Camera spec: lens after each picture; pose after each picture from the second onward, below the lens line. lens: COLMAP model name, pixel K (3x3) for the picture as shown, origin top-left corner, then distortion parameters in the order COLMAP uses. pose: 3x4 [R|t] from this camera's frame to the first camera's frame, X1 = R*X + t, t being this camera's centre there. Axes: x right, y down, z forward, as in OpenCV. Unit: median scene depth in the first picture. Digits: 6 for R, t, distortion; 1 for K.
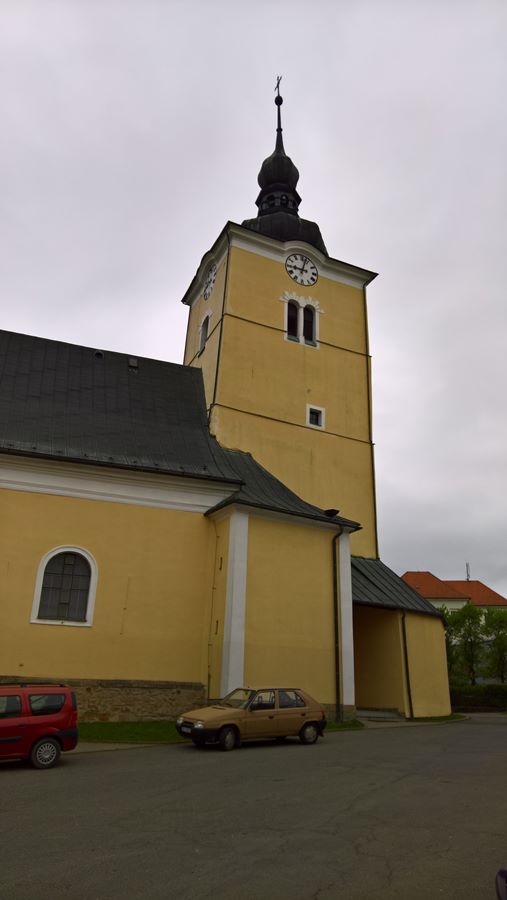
lens RADIAL K [[662.7, 0, 255.1], [0, 662.7, 456.7], [0, 0, 1]] dist [0.031944, -0.020923]
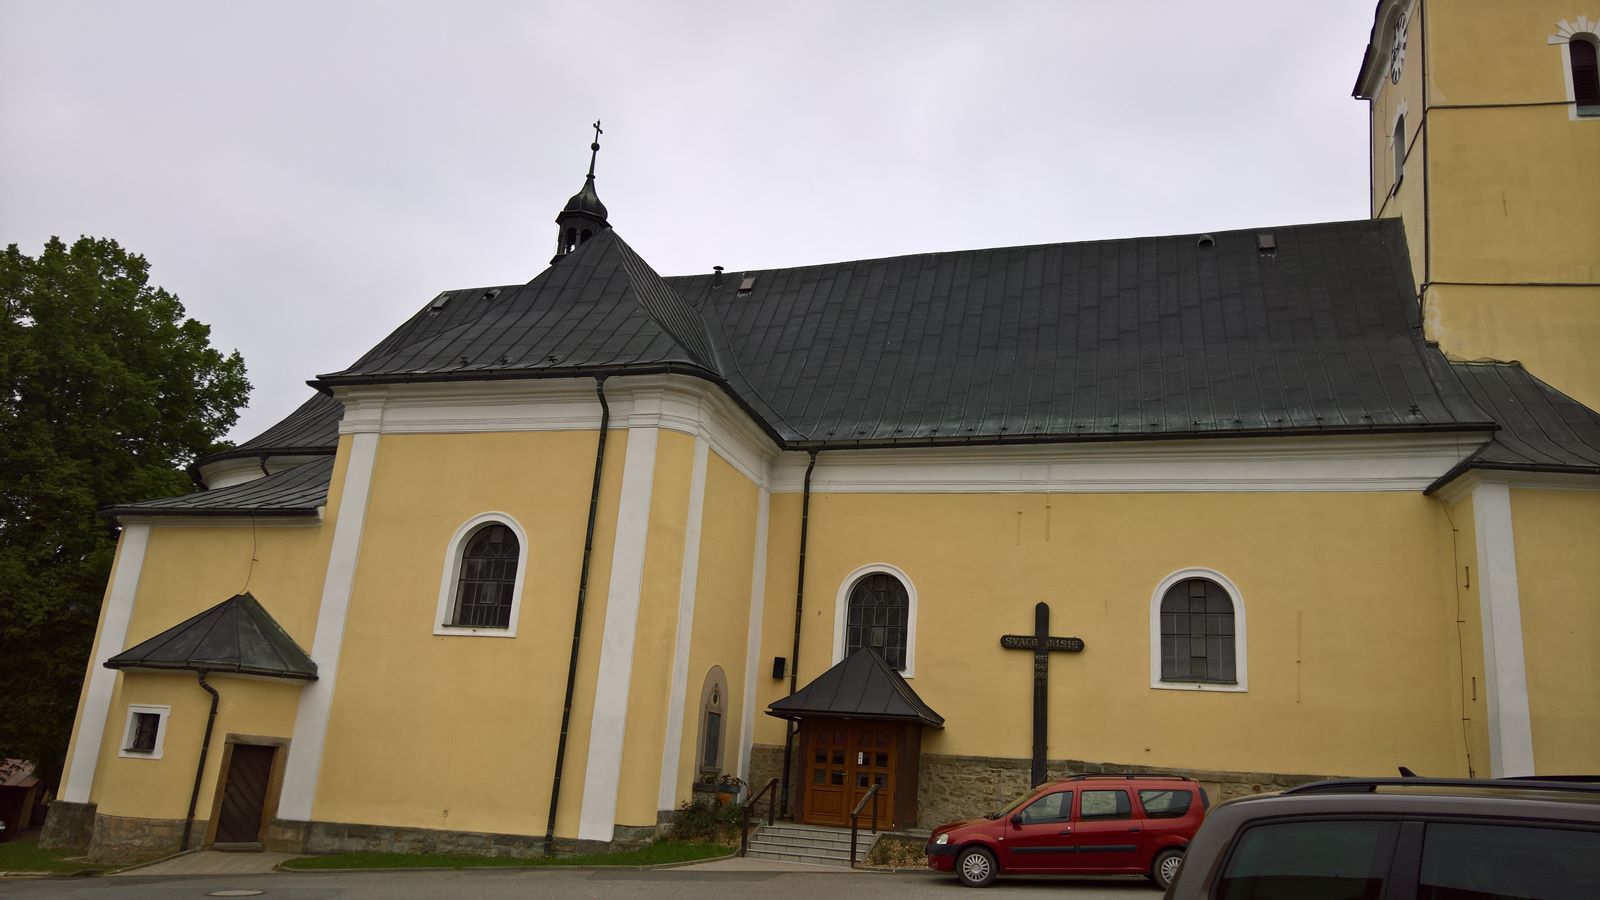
lens RADIAL K [[1178.2, 0, 810.8], [0, 1178.2, 453.9], [0, 0, 1]] dist [0.031944, -0.020923]
pose [[0.798223, -0.139766, -0.585922, 0.100862], [0.173806, 0.984778, 0.001873, -0.037171], [0.576742, -0.103332, 0.810365, -0.116435]]
